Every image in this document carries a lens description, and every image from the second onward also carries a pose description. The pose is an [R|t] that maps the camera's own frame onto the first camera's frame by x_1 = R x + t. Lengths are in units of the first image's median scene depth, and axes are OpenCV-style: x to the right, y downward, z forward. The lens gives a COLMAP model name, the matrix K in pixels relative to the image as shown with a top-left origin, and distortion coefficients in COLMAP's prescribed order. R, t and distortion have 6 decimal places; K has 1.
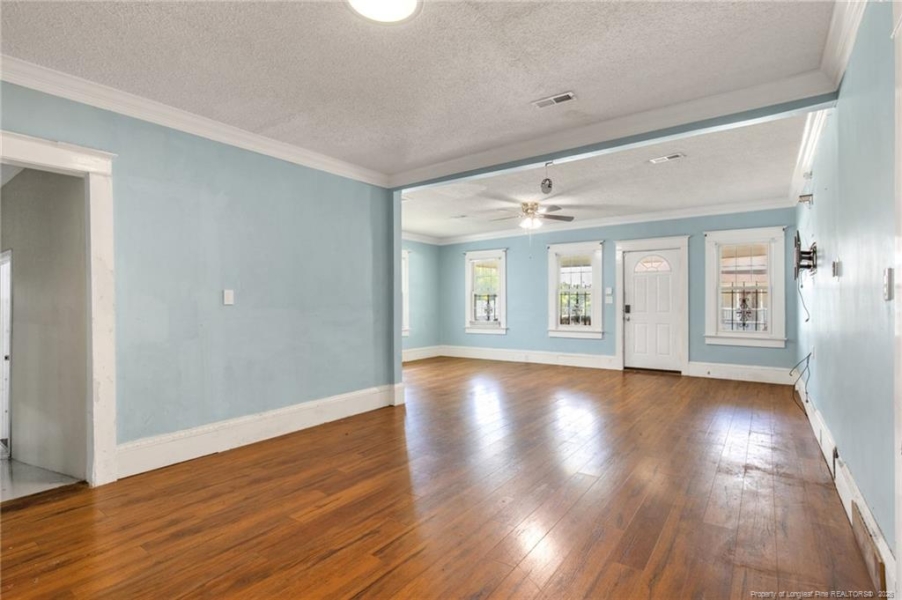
lens RADIAL K [[427.2, 0, 451.9], [0, 427.2, 298.1], [0, 0, 1]] dist [-0.008668, 0.000172]
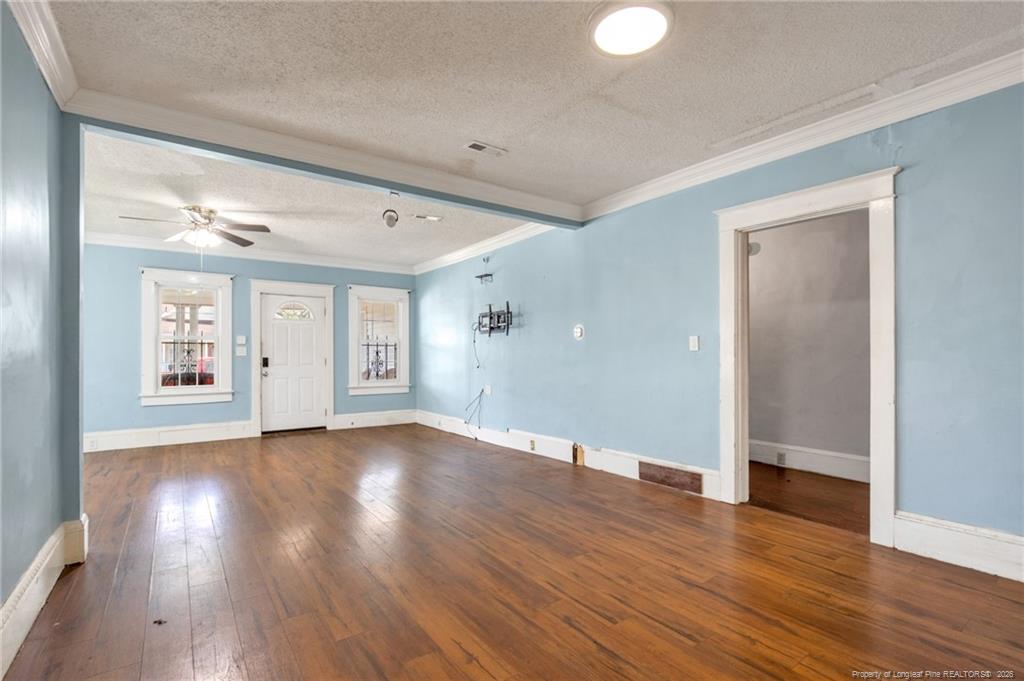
lens RADIAL K [[485.0, 0, 516.4], [0, 485.0, 361.0], [0, 0, 1]] dist [-0.008668, 0.000172]
pose [[0.320053, -0.011994, 0.947324, -0.356127], [-0.007989, 0.999850, 0.015358, 0.004868], [-0.947366, -0.012483, 0.319909, 0.250022]]
